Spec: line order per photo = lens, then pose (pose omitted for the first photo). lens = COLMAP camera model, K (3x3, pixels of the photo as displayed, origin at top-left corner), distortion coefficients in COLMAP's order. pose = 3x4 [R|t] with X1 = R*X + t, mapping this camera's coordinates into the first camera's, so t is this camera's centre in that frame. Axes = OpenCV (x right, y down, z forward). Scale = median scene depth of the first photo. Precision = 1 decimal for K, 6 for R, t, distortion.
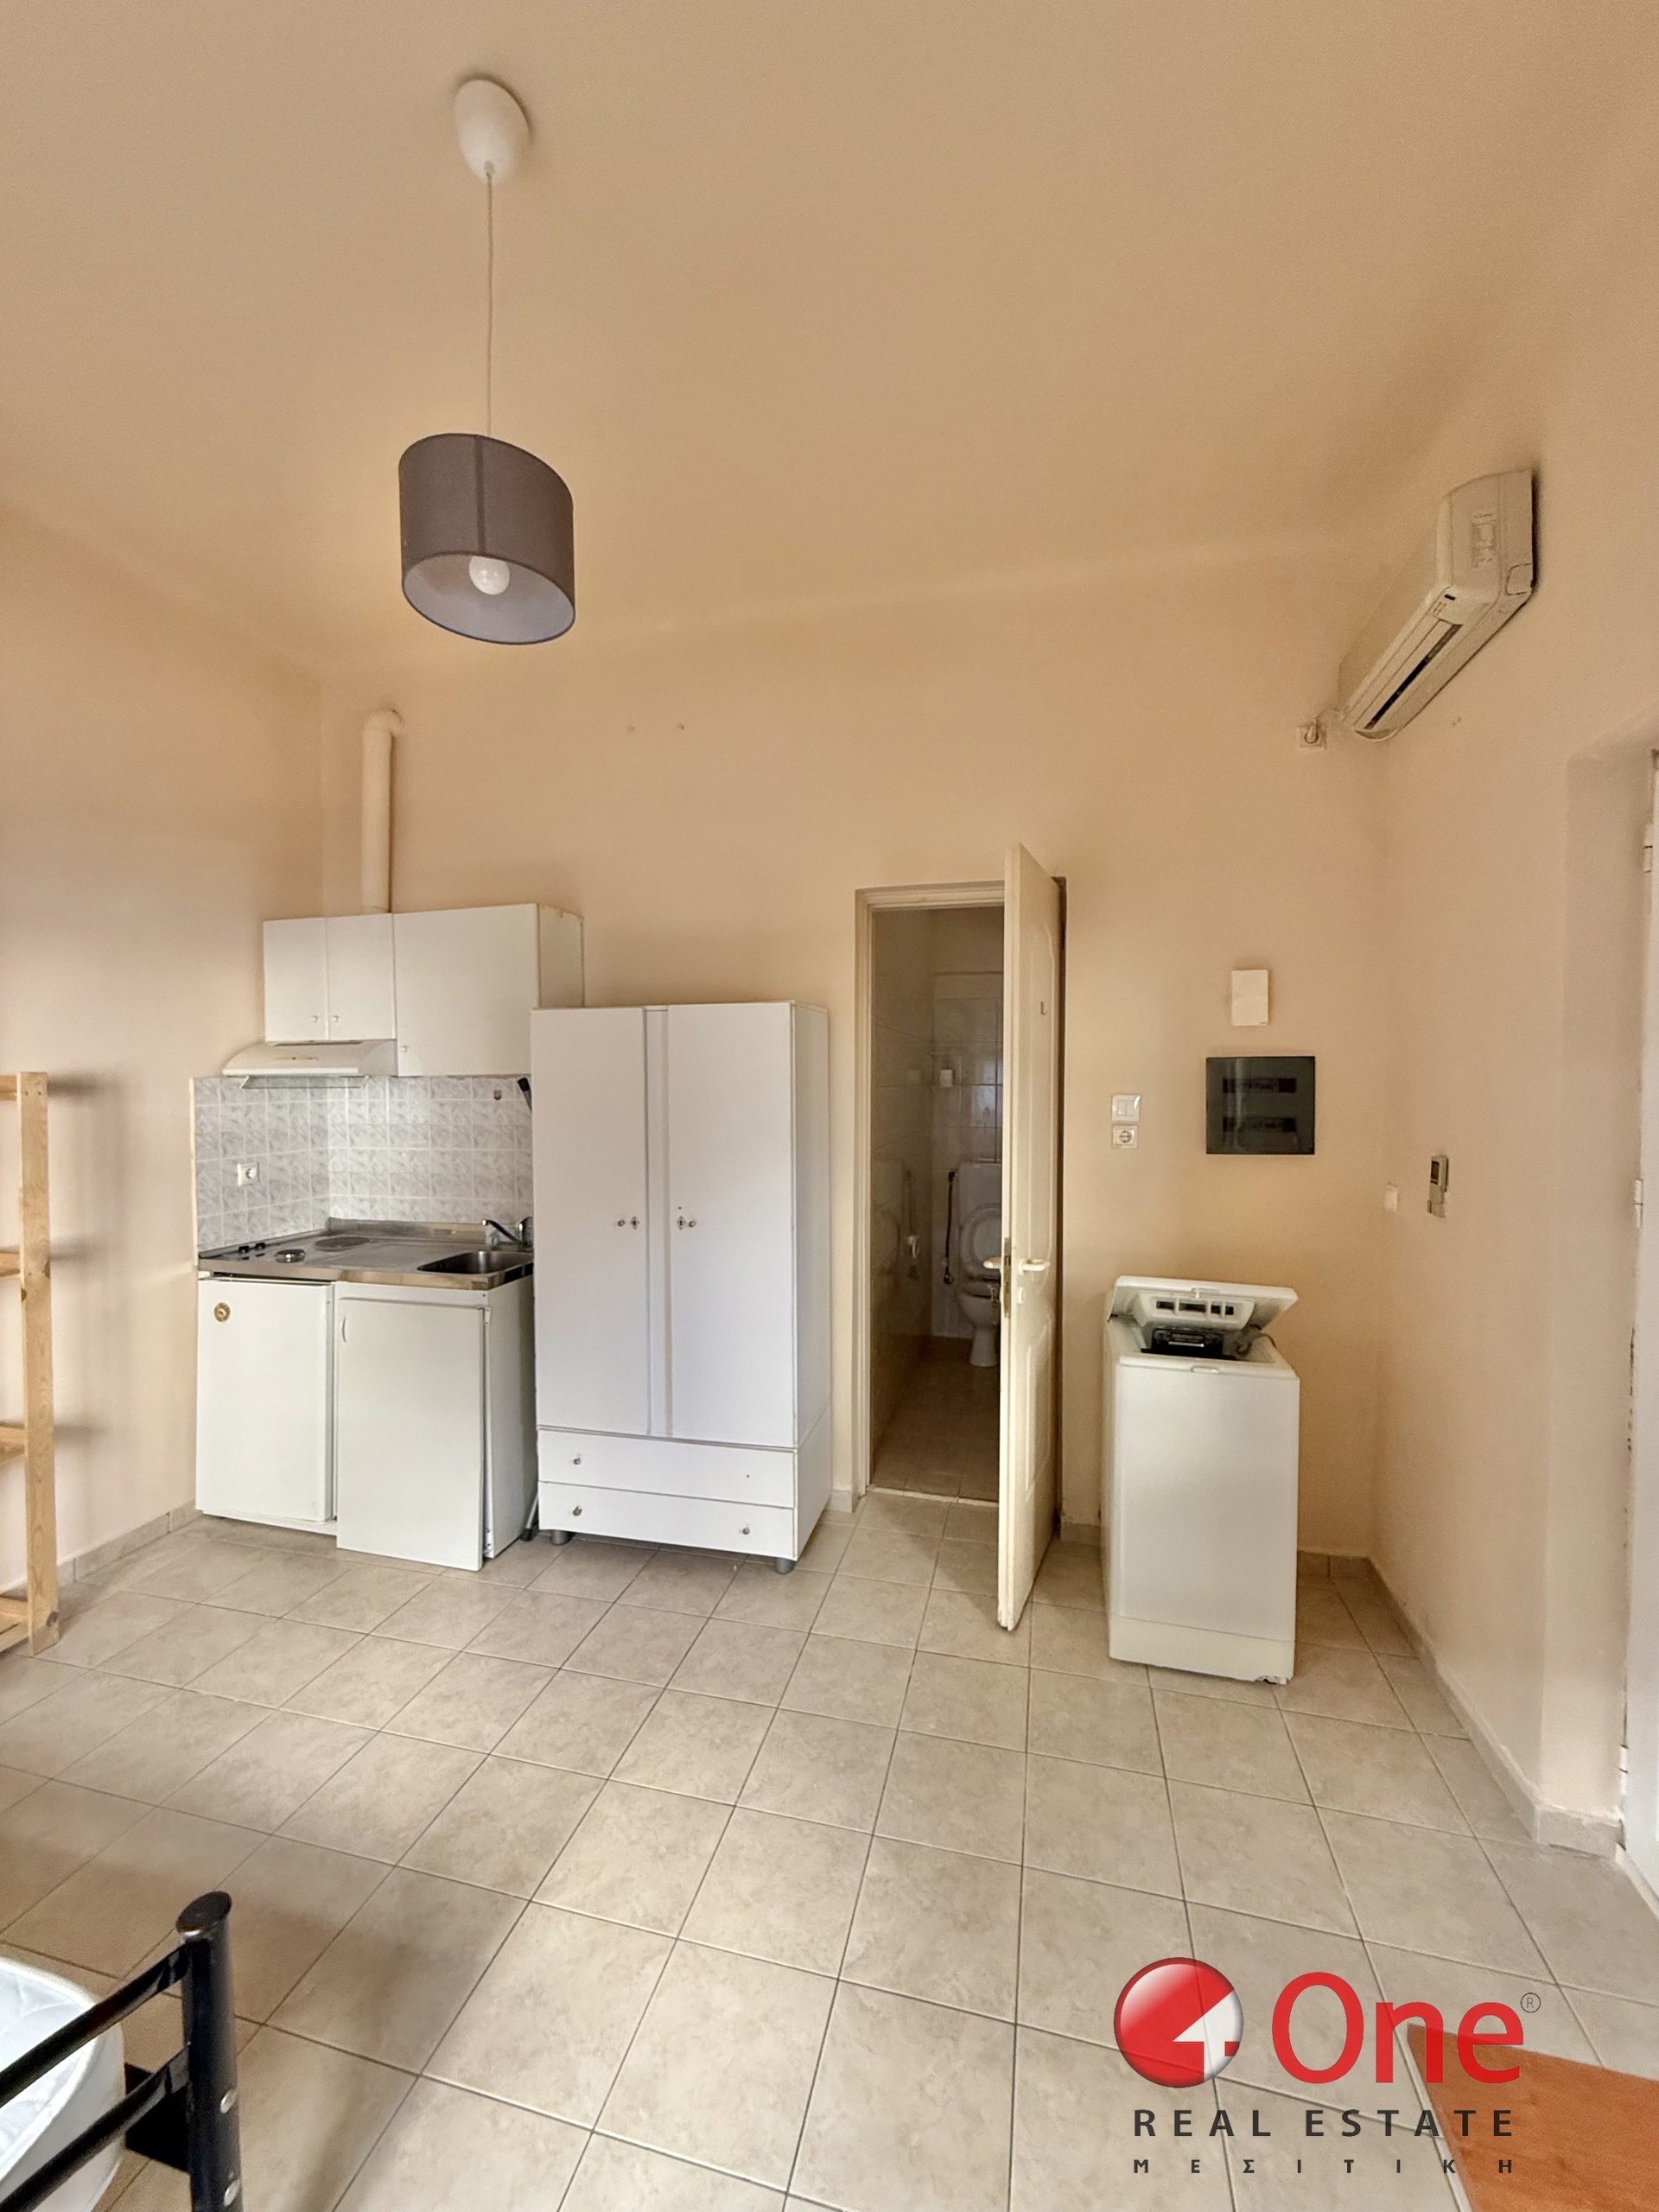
lens RADIAL K [[876.7, 0, 829.6], [0, 876.7, 1097.8], [0, 0, 1]] dist [-0.000011, 0.000515]
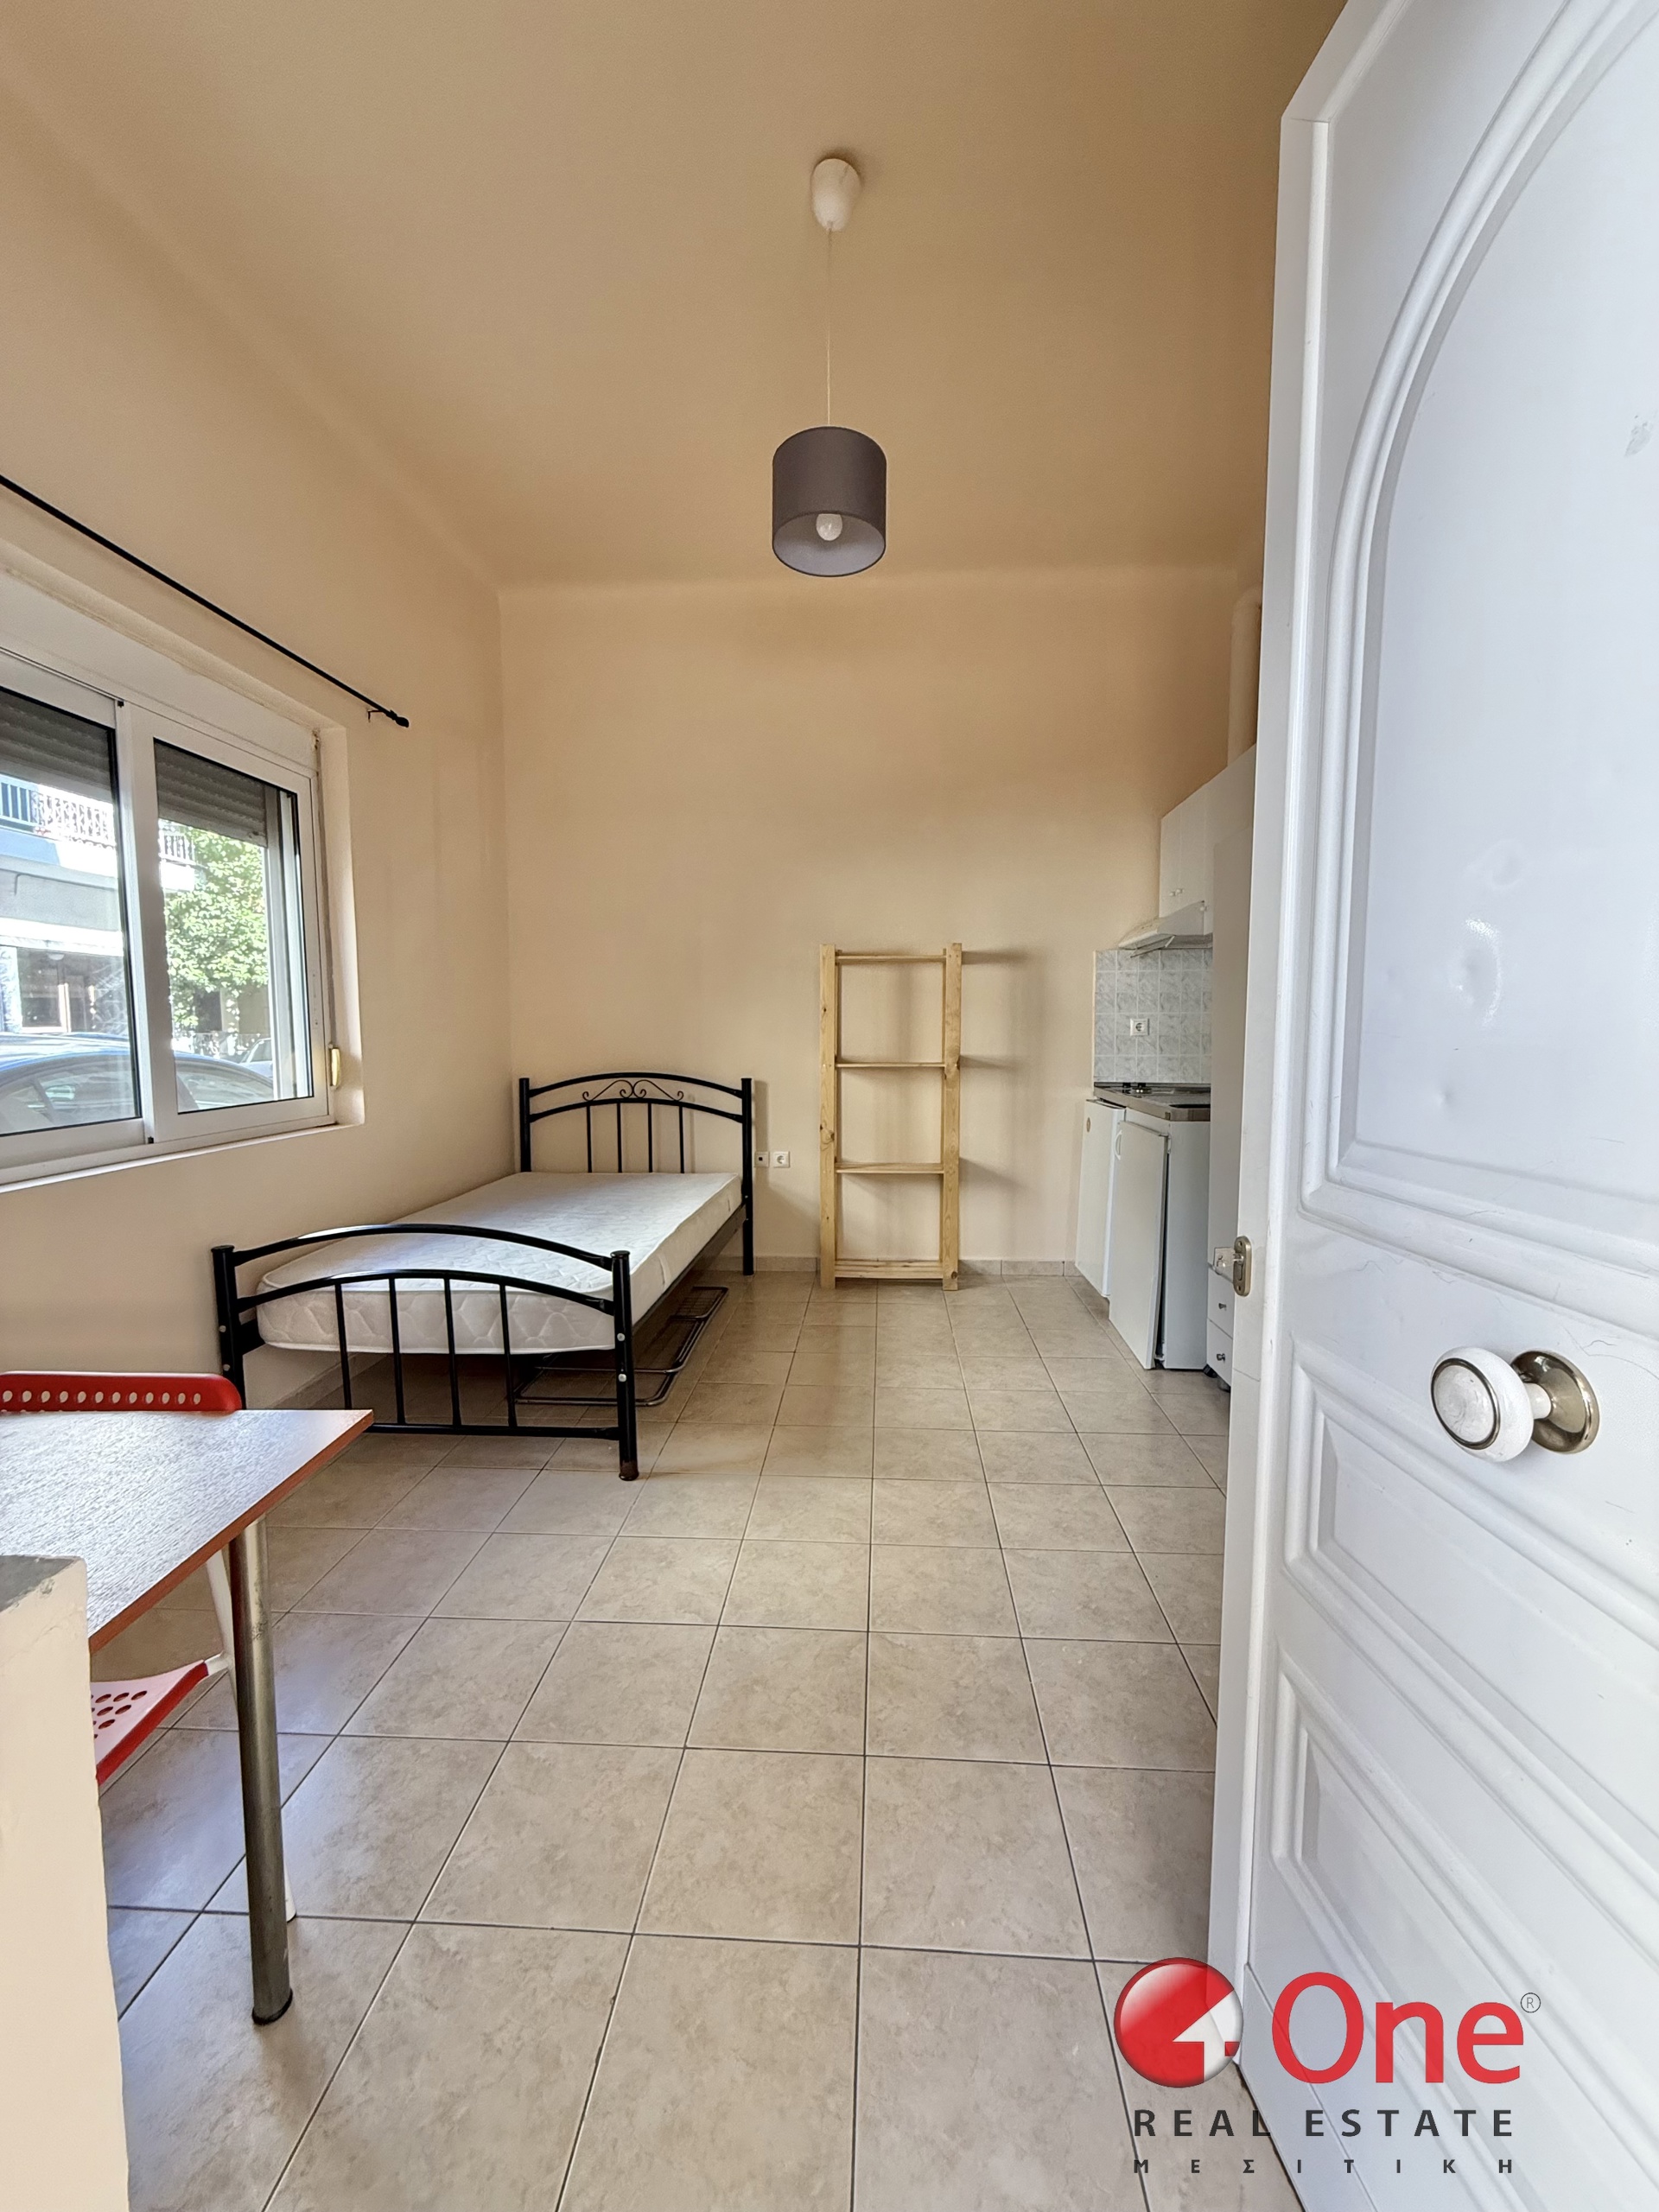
lens RADIAL K [[876.7, 0, 832.2], [0, 876.7, 1099.7], [0, 0, 1]] dist [-0.000011, 0.000515]
pose [[0.185626, 0.076506, -0.979638, 0.581444], [-0.018677, 0.997059, 0.074327, 0.124471], [0.982443, 0.004500, 0.186509, 0.401482]]
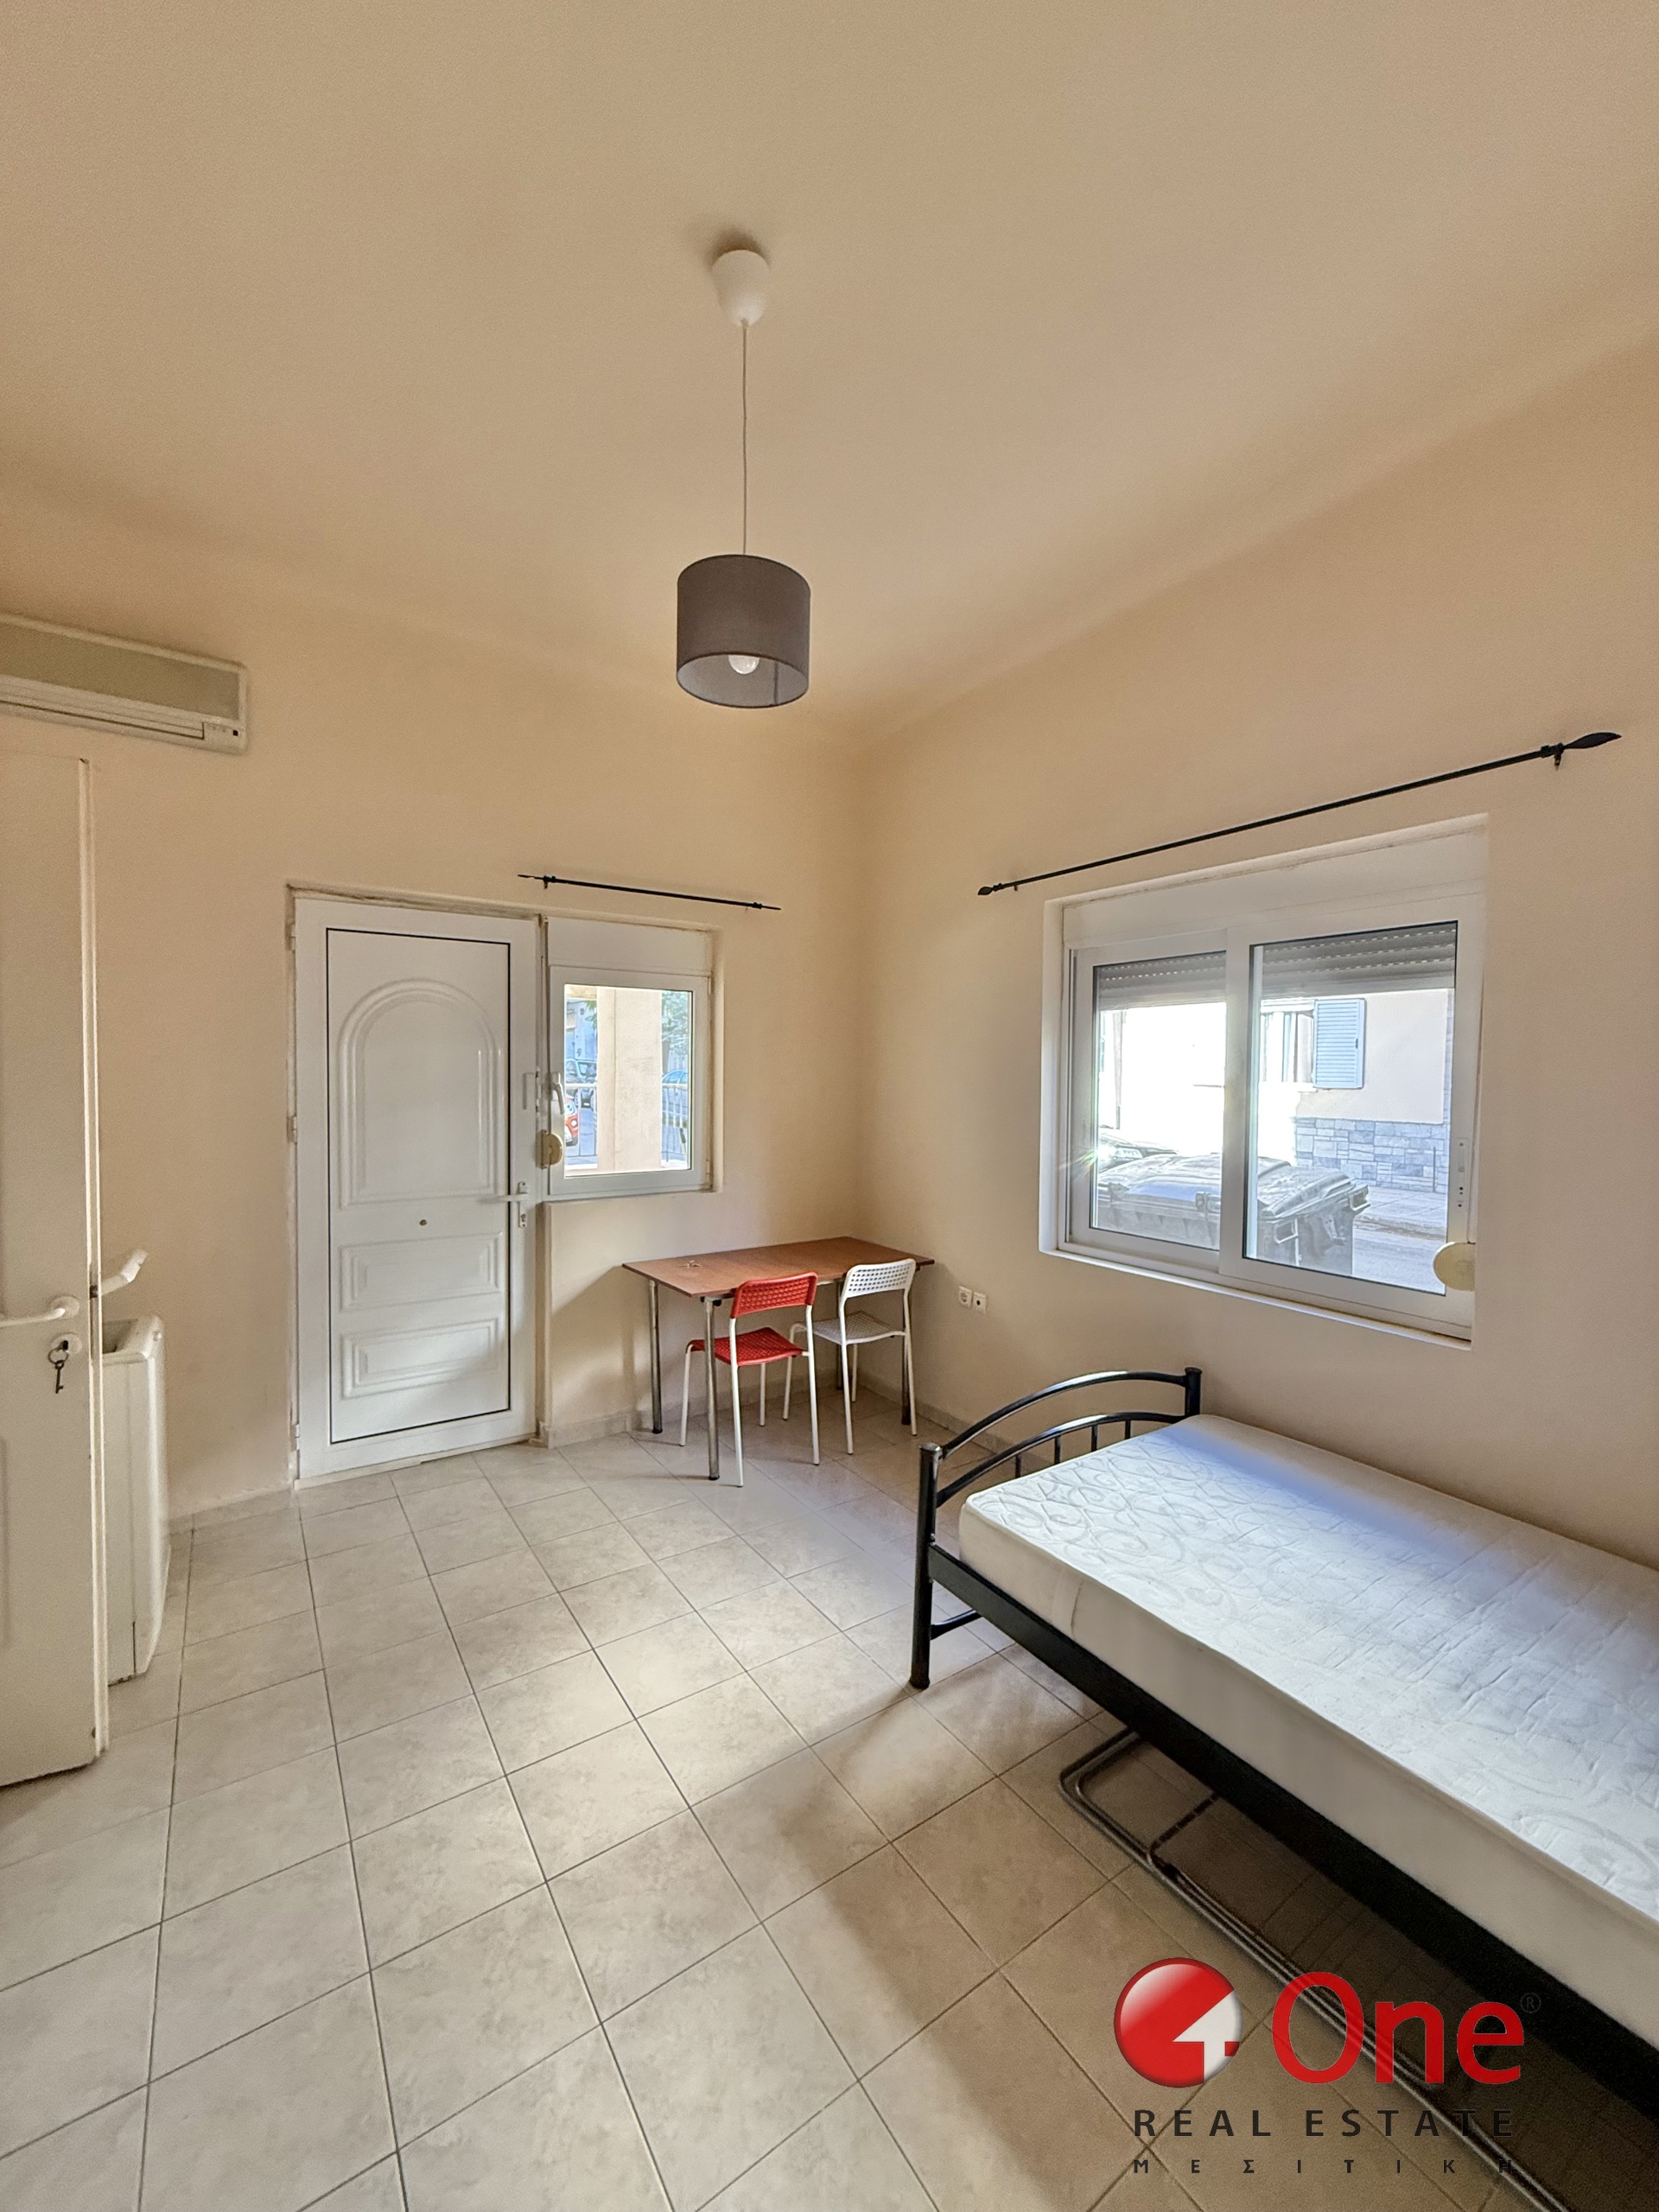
lens RADIAL K [[876.7, 0, 835.7], [0, 876.7, 1098.4], [0, 0, 1]] dist [-0.000011, 0.000515]
pose [[-0.752428, -0.032765, 0.657859, -0.705709], [0.000882, 0.998711, 0.050750, -0.022491], [-0.658674, 0.038766, -0.751429, 1.001360]]
